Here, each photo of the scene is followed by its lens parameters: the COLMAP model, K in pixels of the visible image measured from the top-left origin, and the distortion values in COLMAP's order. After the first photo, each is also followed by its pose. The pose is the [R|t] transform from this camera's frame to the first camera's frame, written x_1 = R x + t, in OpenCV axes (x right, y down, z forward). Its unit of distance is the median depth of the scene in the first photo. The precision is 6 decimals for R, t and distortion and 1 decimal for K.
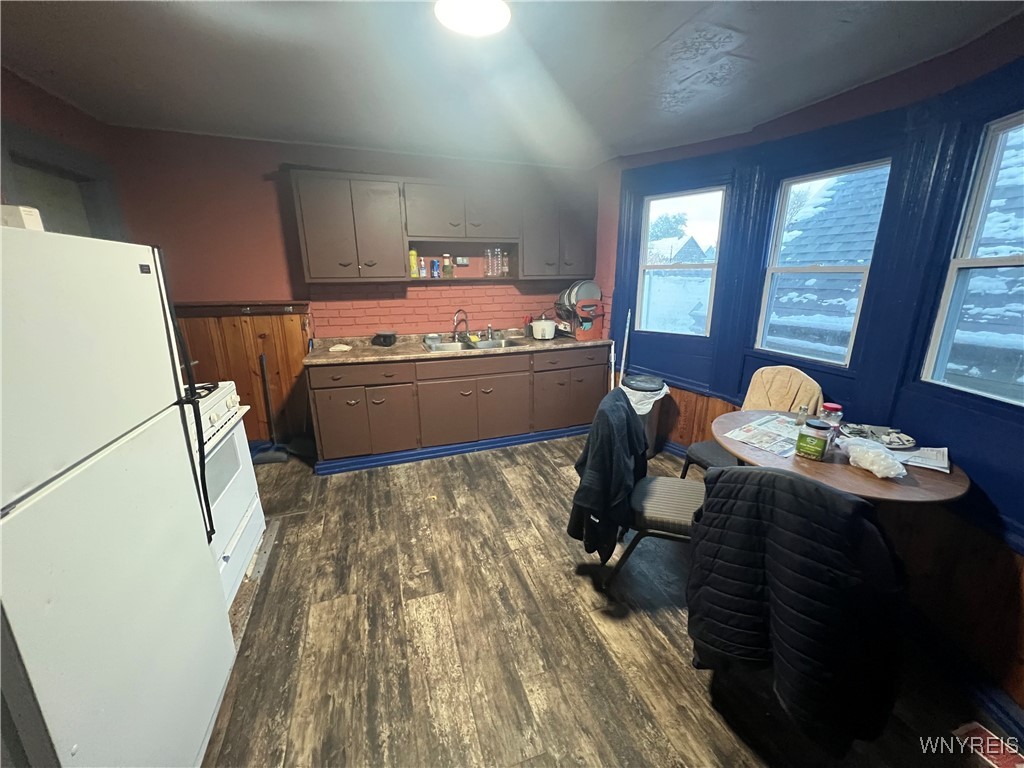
lens RADIAL K [[407.7, 0, 512.3], [0, 407.7, 384.6], [0, 0, 1]] dist [0.002293, 0.000065]
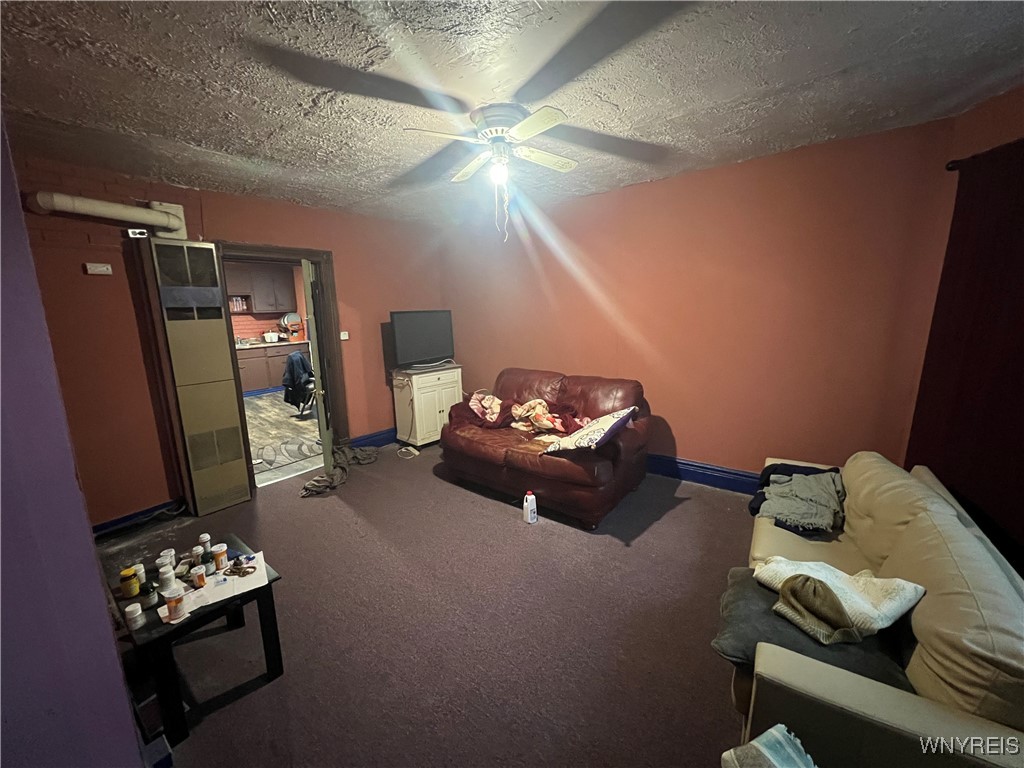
lens RADIAL K [[407.7, 0, 517.5], [0, 407.7, 384.4], [0, 0, 1]] dist [0.002293, 0.000065]
pose [[0.838725, -0.106346, 0.534071, -0.003850], [0.140610, 0.989781, -0.023730, 0.315606], [-0.526089, 0.094999, 0.845107, -1.325992]]
